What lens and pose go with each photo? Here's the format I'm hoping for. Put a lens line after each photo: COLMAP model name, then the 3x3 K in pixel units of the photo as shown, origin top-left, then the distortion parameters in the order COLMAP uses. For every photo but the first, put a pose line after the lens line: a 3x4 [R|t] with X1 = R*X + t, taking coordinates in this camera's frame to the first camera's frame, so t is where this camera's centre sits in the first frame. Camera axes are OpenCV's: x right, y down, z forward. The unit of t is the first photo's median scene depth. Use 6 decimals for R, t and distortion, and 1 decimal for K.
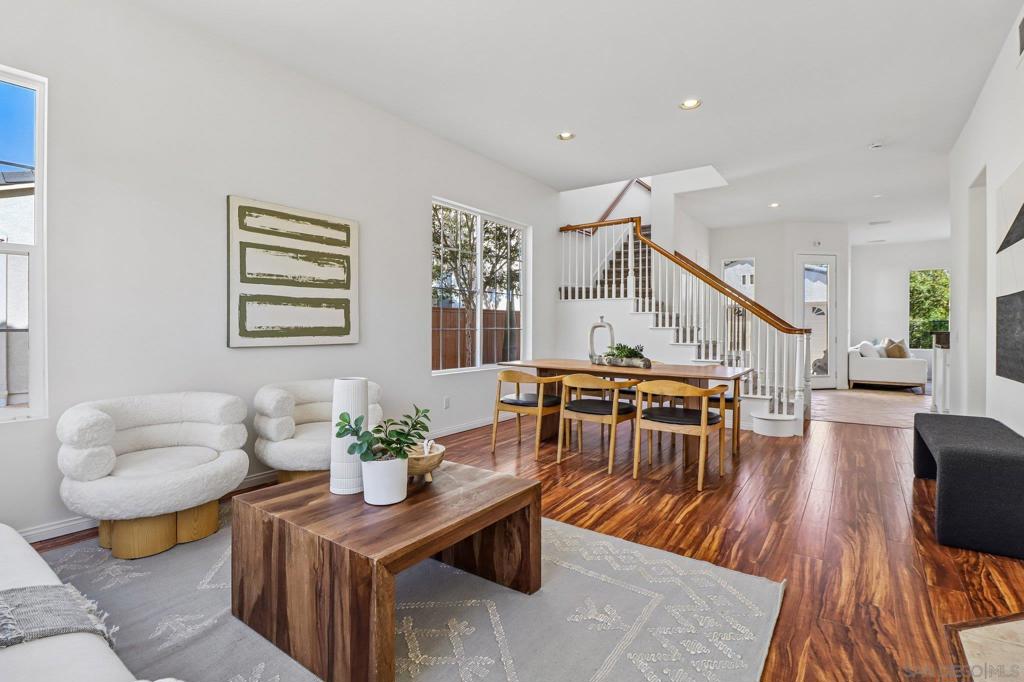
lens RADIAL K [[482.0, 0, 514.4], [0, 482.0, 324.1], [0, 0, 1]] dist [-0.001052, -0.000444]
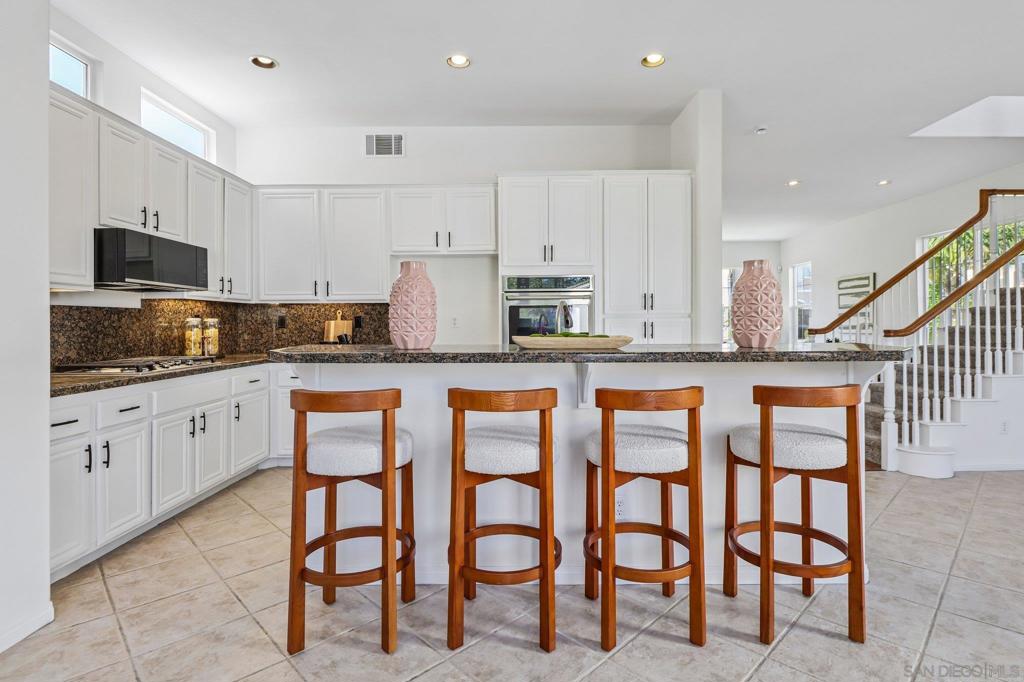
lens RADIAL K [[531.5, 0, 512.4], [0, 531.5, 322.1], [0, 0, 1]] dist [0.000464, 0.000080]
pose [[-0.822981, 0.001903, -0.568065, 2.456539], [0.007900, 0.999936, -0.008095, -0.000624], [0.568014, -0.011150, -0.822944, 2.228336]]
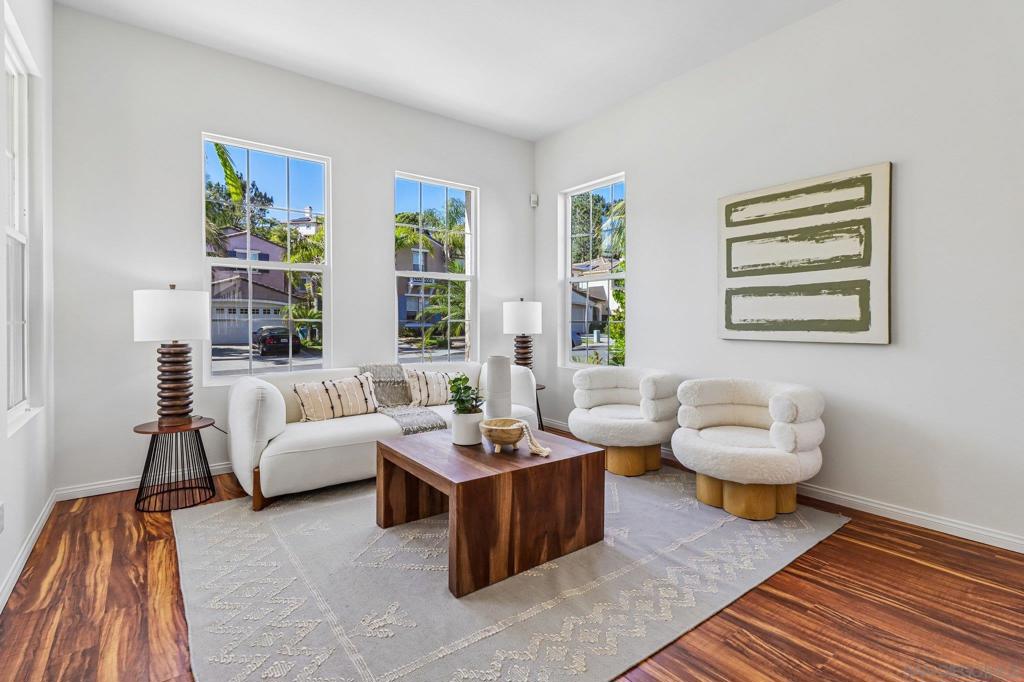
lens RADIAL K [[482.0, 0, 514.4], [0, 482.0, 324.1], [0, 0, 1]] dist [-0.001052, -0.000444]
pose [[-0.298370, 0.007968, -0.954417, 0.528551], [0.006170, 0.999960, 0.006419, 0.005040], [0.954430, -0.003974, -0.298407, 0.795443]]
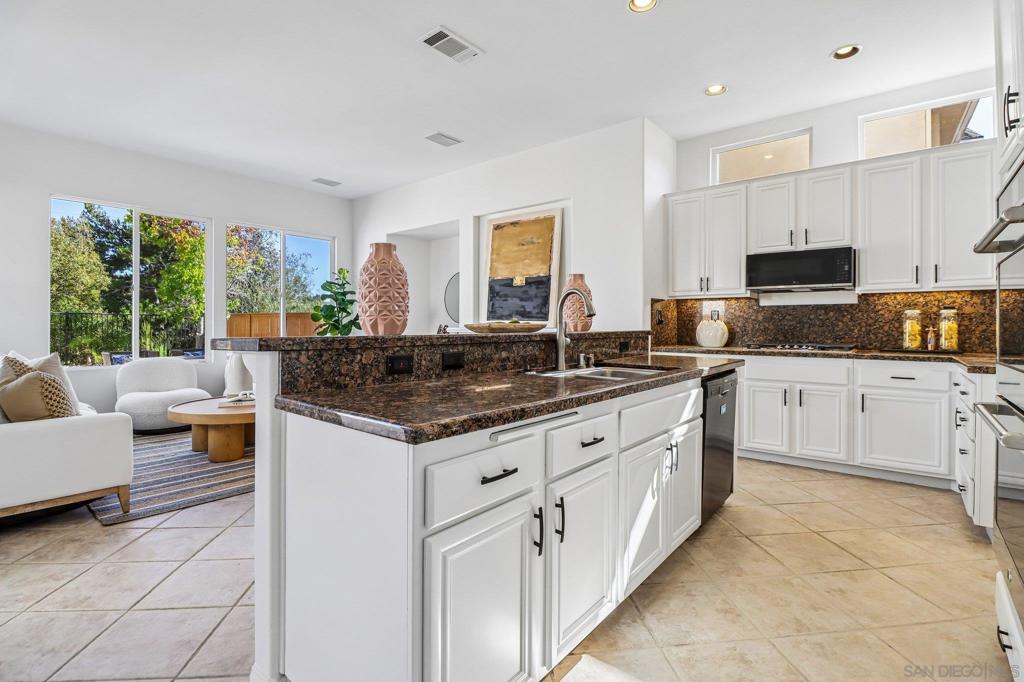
lens RADIAL K [[482.0, 0, 514.4], [0, 482.0, 324.1], [0, 0, 1]] dist [-0.001052, -0.000444]
pose [[0.073978, -0.000258, 0.997260, 1.256219], [-0.008958, 0.999959, 0.000924, 0.012766], [-0.997220, -0.009002, 0.073972, 1.663931]]
